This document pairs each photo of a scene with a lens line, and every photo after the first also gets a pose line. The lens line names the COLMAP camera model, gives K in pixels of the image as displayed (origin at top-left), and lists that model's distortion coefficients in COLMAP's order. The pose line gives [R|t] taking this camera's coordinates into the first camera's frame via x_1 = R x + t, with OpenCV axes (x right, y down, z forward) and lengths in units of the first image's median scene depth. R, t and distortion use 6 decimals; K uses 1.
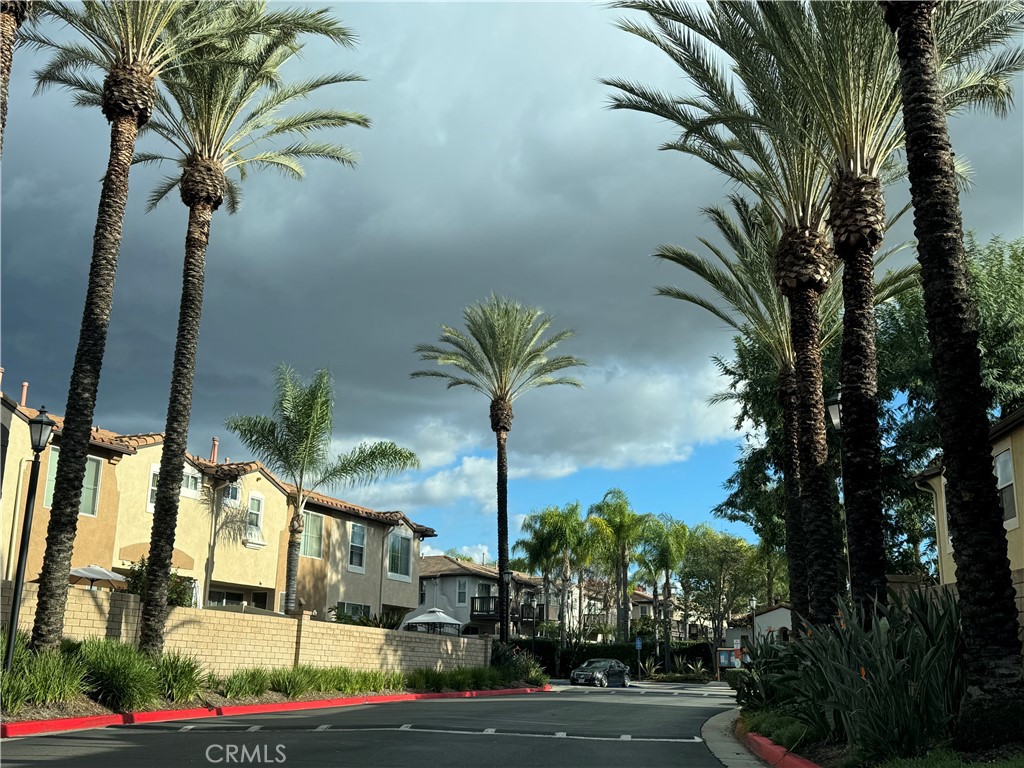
lens RADIAL K [[1180.2, 0, 512.0], [0, 1180.2, 384.0], [0, 0, 1]] dist [0.296595, 0.000746]
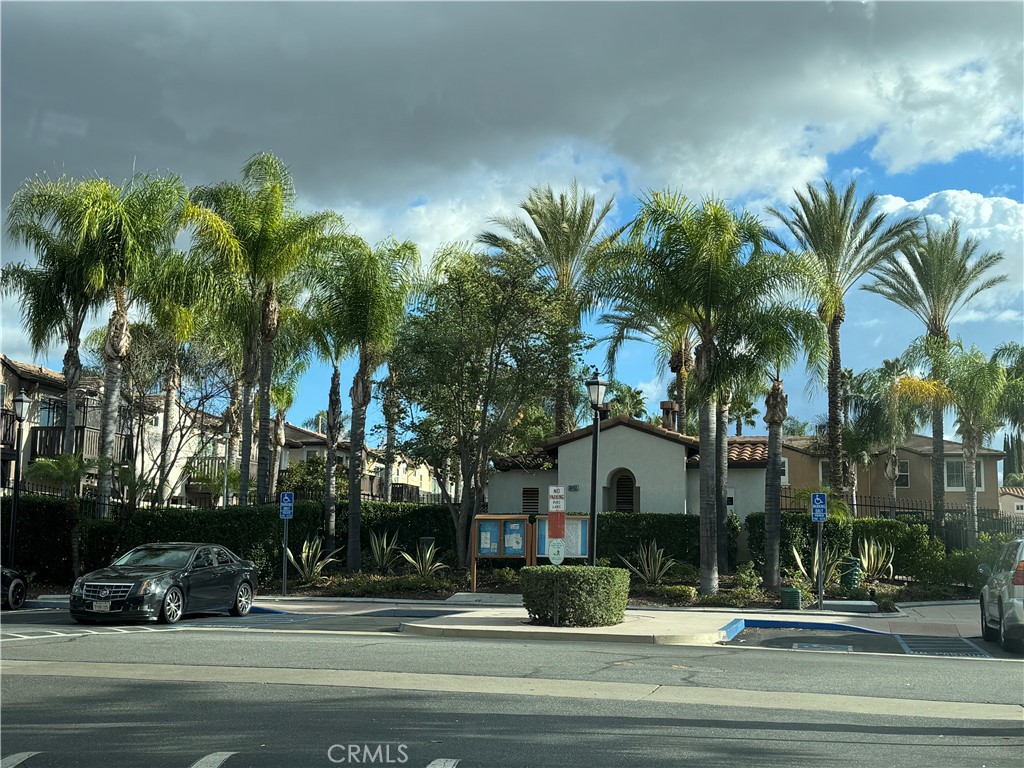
lens RADIAL K [[1395.3, 0, 512.0], [0, 1395.3, 384.0], [0, 0, 1]] dist [0.010348, 0.024864]
pose [[0.970533, 0.033009, 0.238695, 0.064785], [-0.059973, 0.992492, 0.106599, 0.119097], [-0.233384, -0.117773, 0.965226, 0.525991]]
